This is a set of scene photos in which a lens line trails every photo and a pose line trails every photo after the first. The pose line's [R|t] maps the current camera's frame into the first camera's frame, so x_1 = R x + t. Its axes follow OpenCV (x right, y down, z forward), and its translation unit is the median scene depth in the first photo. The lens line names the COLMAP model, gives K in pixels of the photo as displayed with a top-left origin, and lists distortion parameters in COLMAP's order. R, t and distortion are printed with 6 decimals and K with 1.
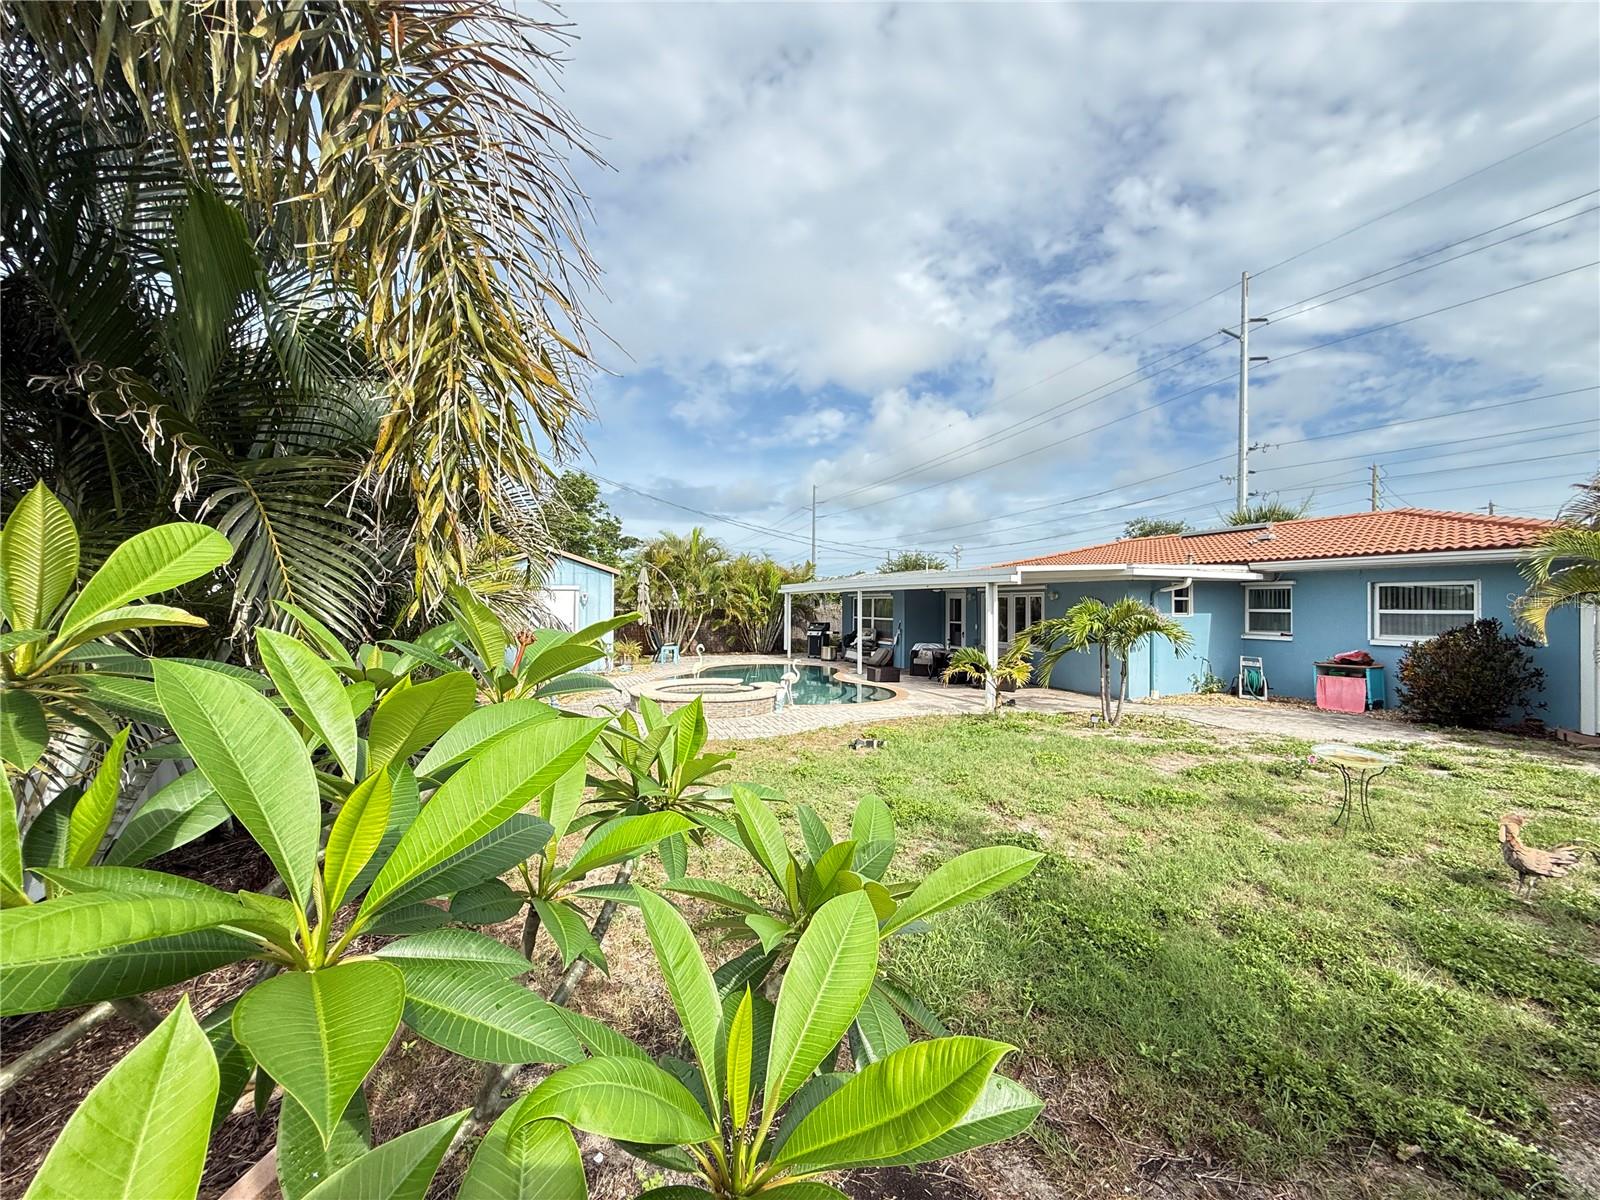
lens RADIAL K [[645.7, 0, 795.7], [0, 645.7, 601.6], [0, 0, 1]] dist [0.001717, 0.000051]
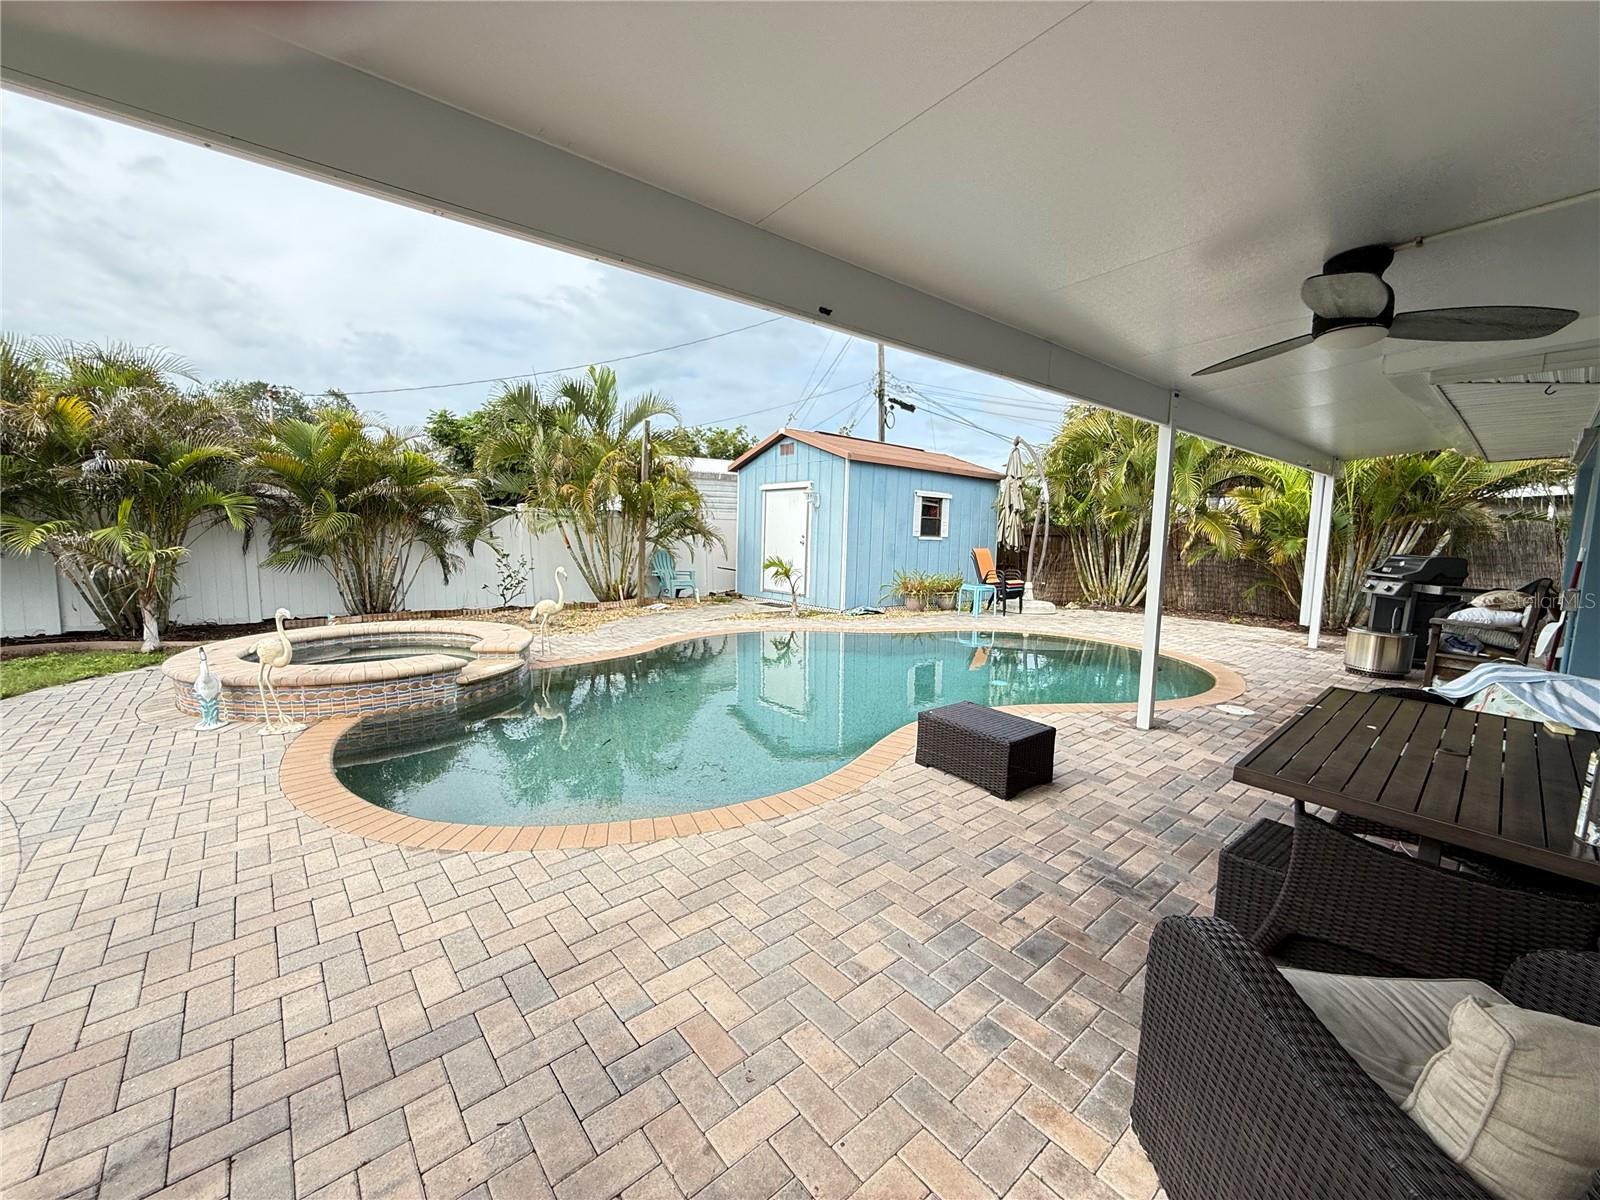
lens RADIAL K [[645.7, 0, 789.9], [0, 645.7, 591.8], [0, 0, 1]] dist [0.001717, 0.000051]
pose [[0.342215, 0.091221, -0.935183, 0.037739], [-0.005698, 0.995459, 0.095016, 0.003369], [0.939604, -0.027187, 0.341181, 0.093801]]
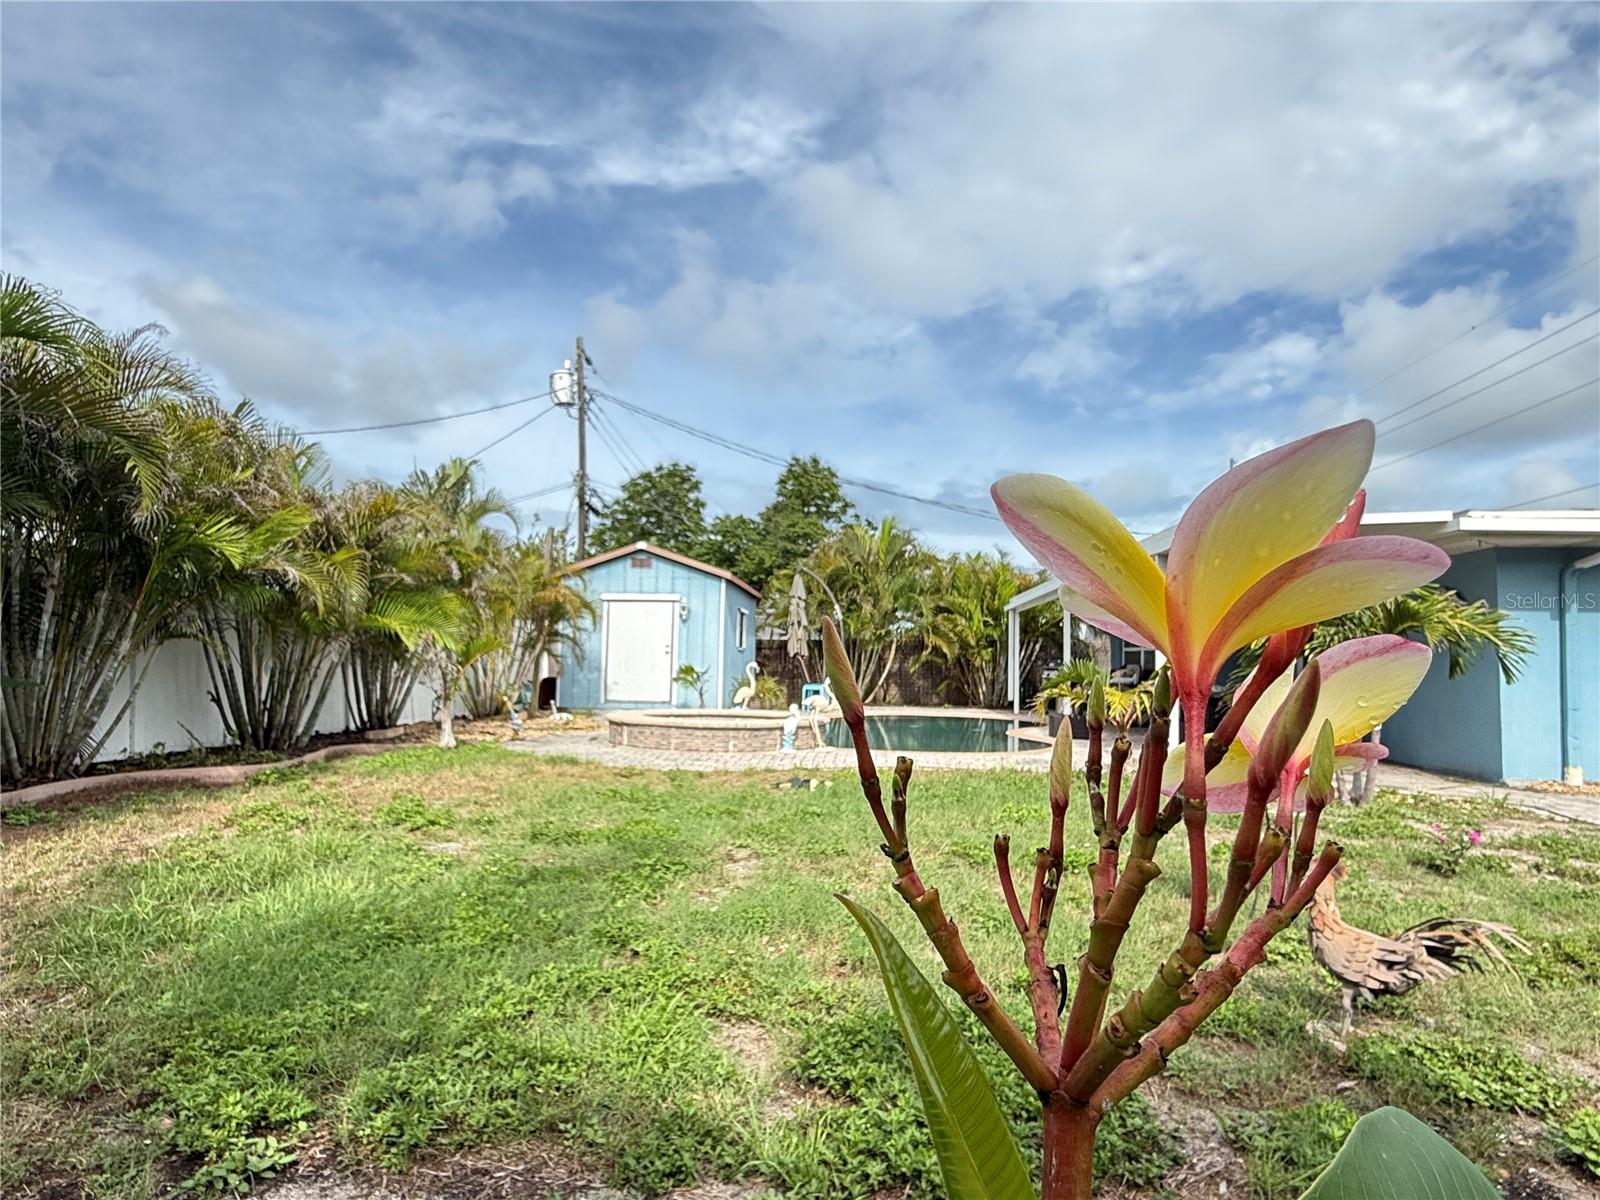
lens RADIAL K [[982.4, 0, 792.1], [0, 982.4, 594.2], [0, 0, 1]] dist [0.004633, -0.000576]
pose [[0.907358, -0.017590, -0.419990, 0.031339], [-0.010110, 0.997922, -0.063637, 0.005565], [0.420237, 0.061987, 0.905295, 0.005595]]
